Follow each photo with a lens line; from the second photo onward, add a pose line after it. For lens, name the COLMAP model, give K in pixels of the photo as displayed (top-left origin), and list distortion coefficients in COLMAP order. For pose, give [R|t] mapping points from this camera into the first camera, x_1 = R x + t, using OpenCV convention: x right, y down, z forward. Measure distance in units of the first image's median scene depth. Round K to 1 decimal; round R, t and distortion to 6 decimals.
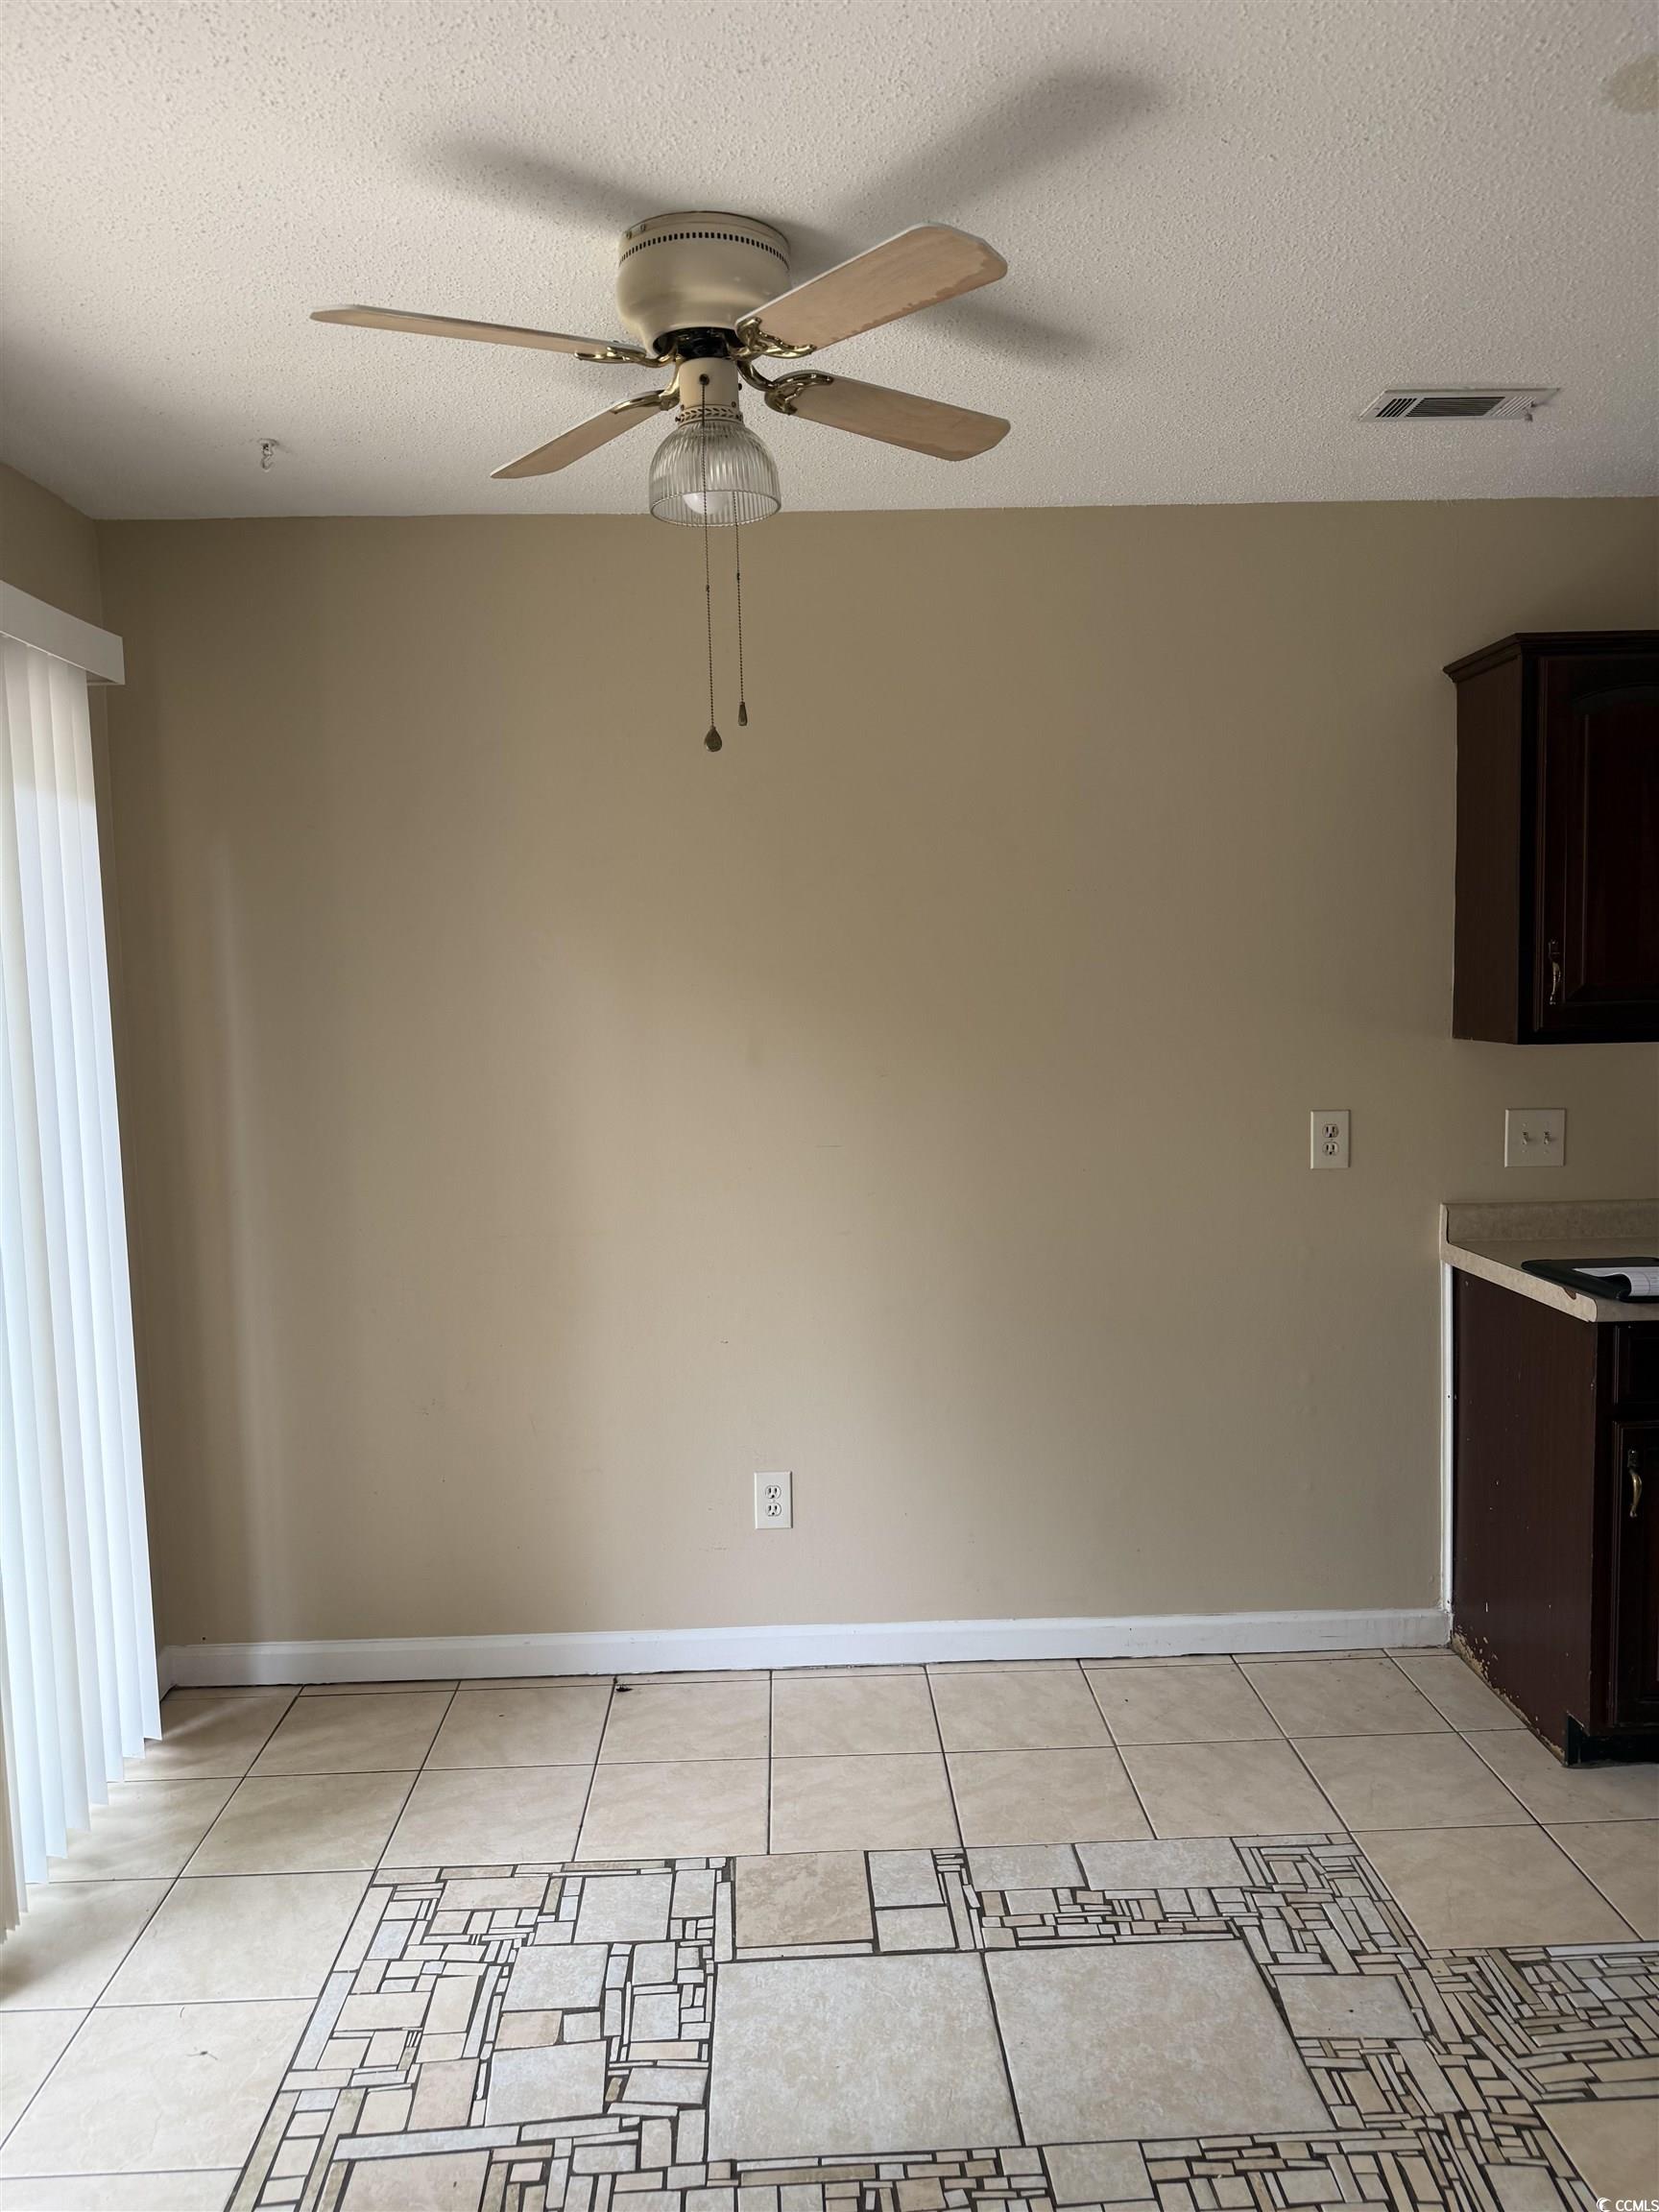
lens RADIAL K [[1540.1, 0, 849.7], [0, 1540.1, 1109.3], [0, 0, 1]] dist [-0.000426, -0.012175]
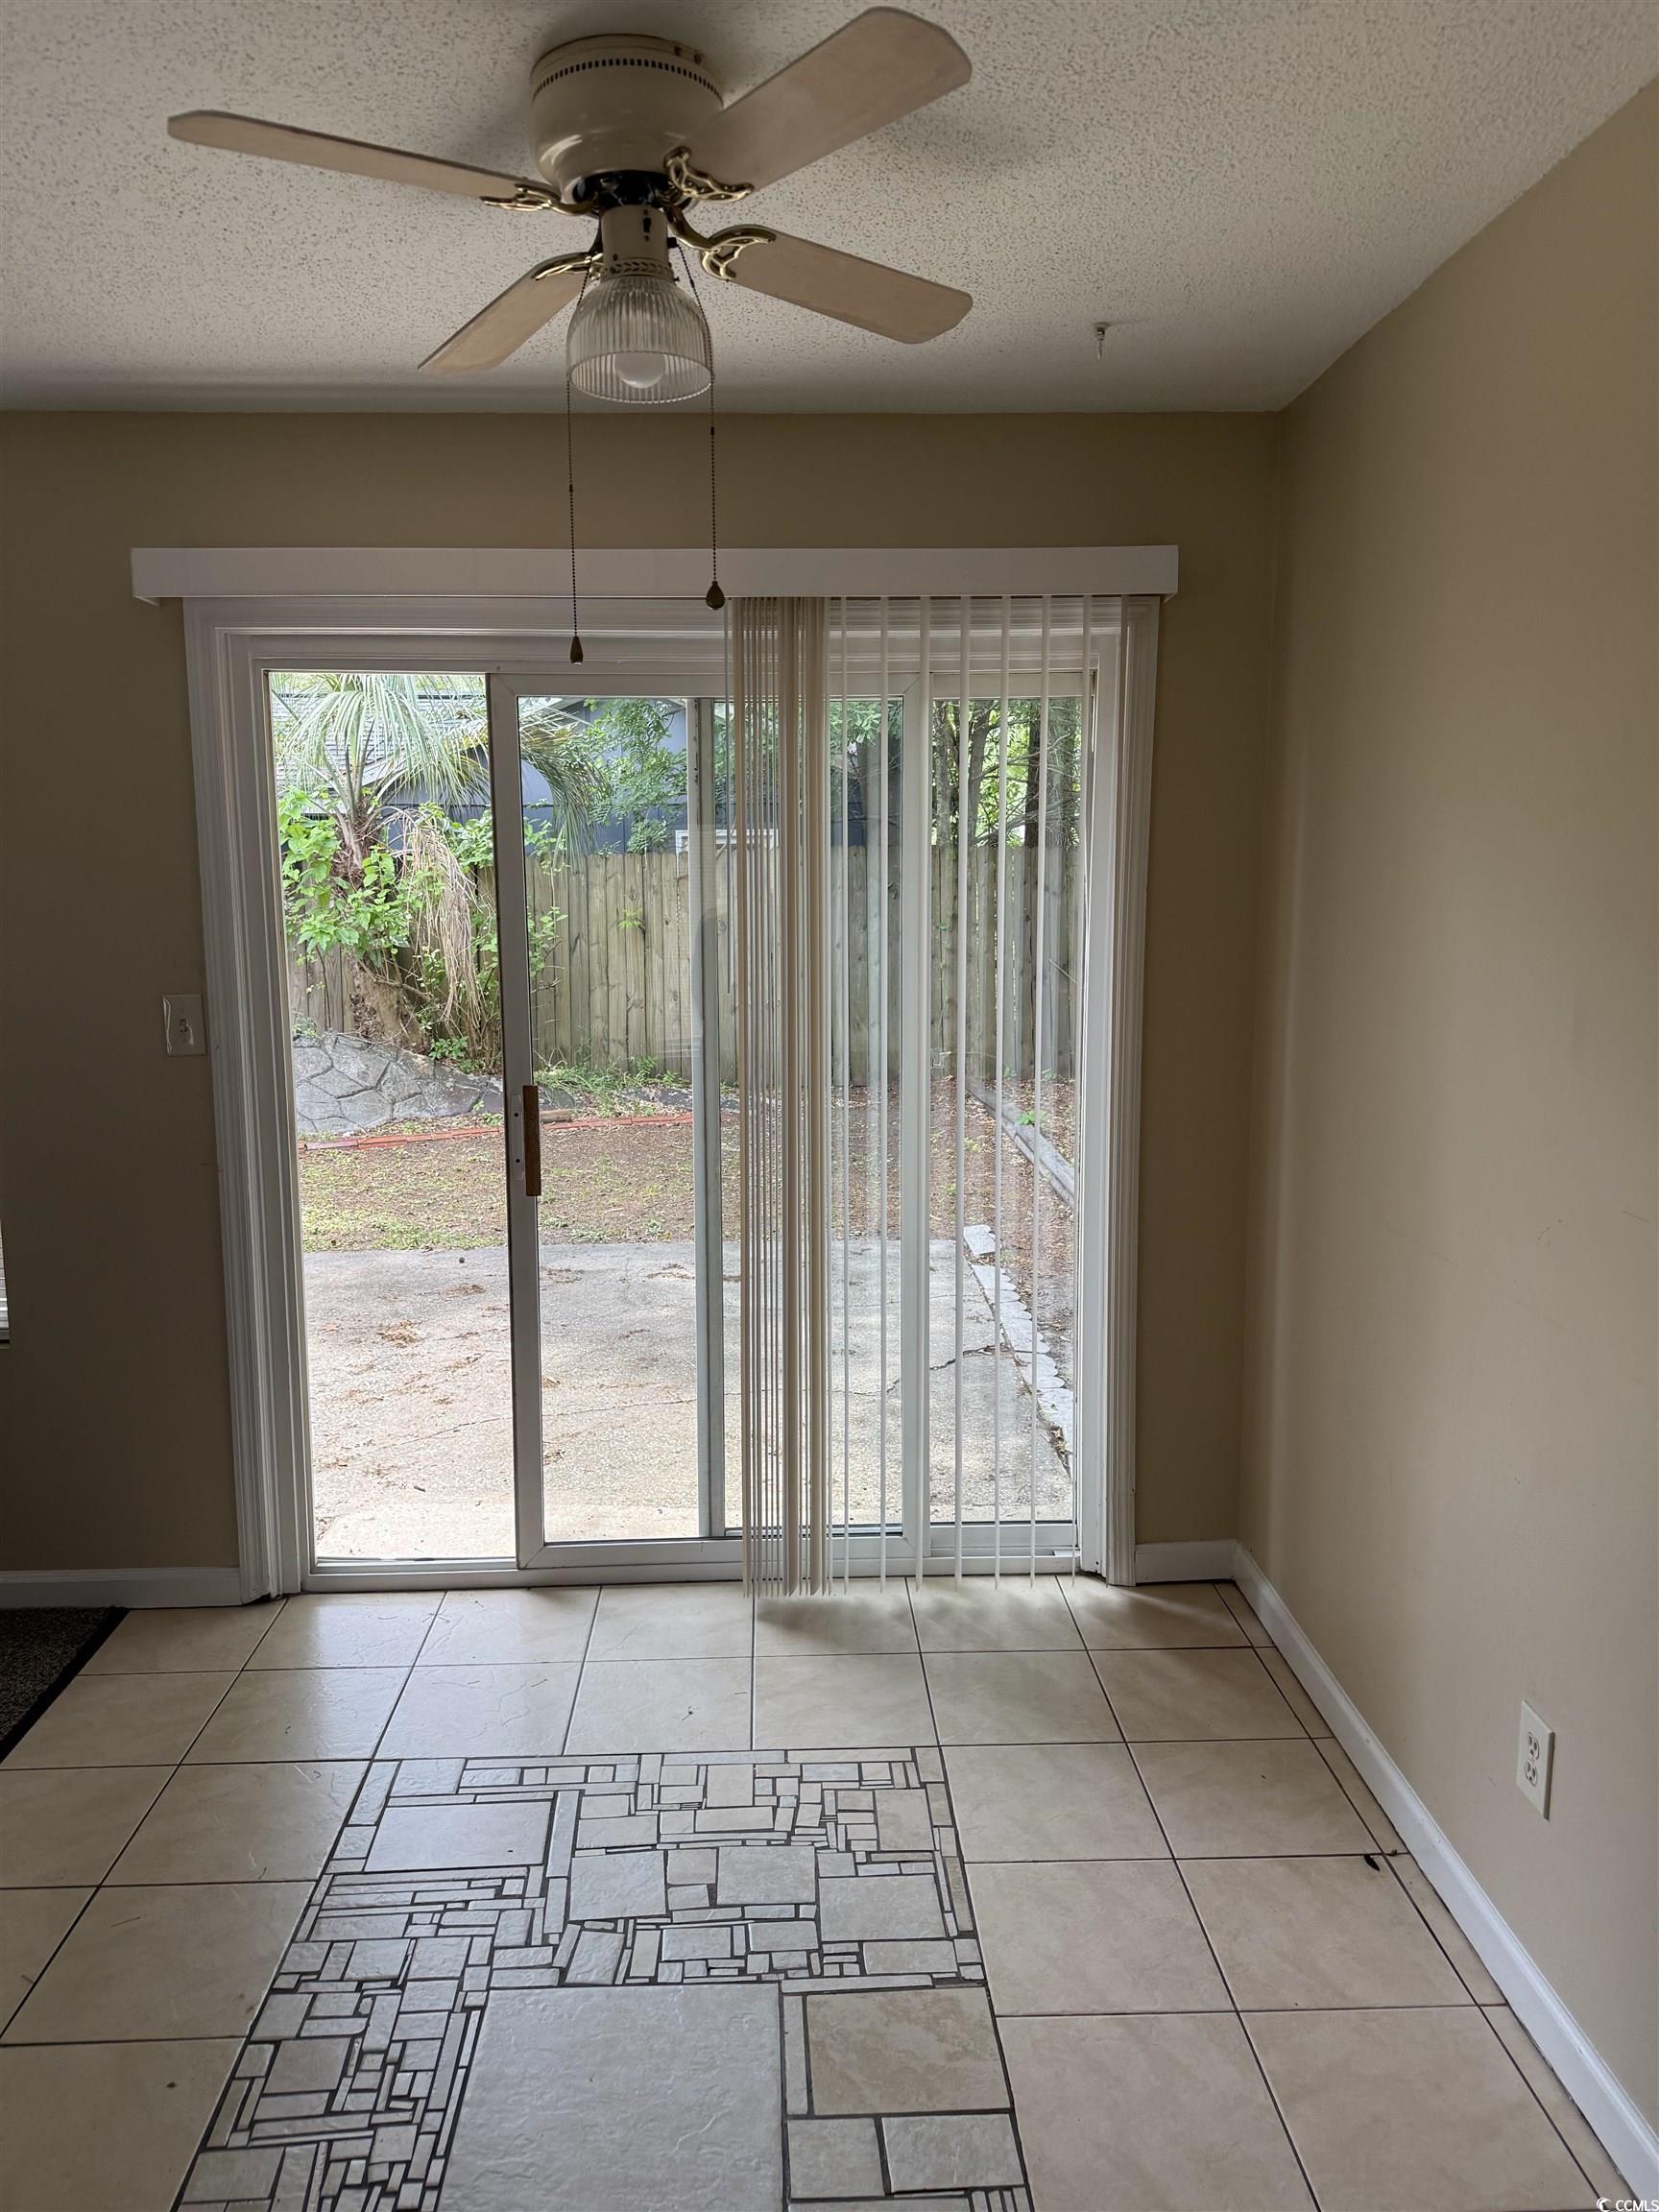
lens RADIAL K [[1584.8, 0, 832.0], [0, 1584.8, 1093.8], [0, 0, 1]] dist [0.008596, 0.006384]
pose [[0.003959, 0.169199, -0.985574, 0.734405], [-0.081917, 0.982324, 0.168312, -0.132489], [0.996631, 0.080069, 0.017749, 0.921776]]
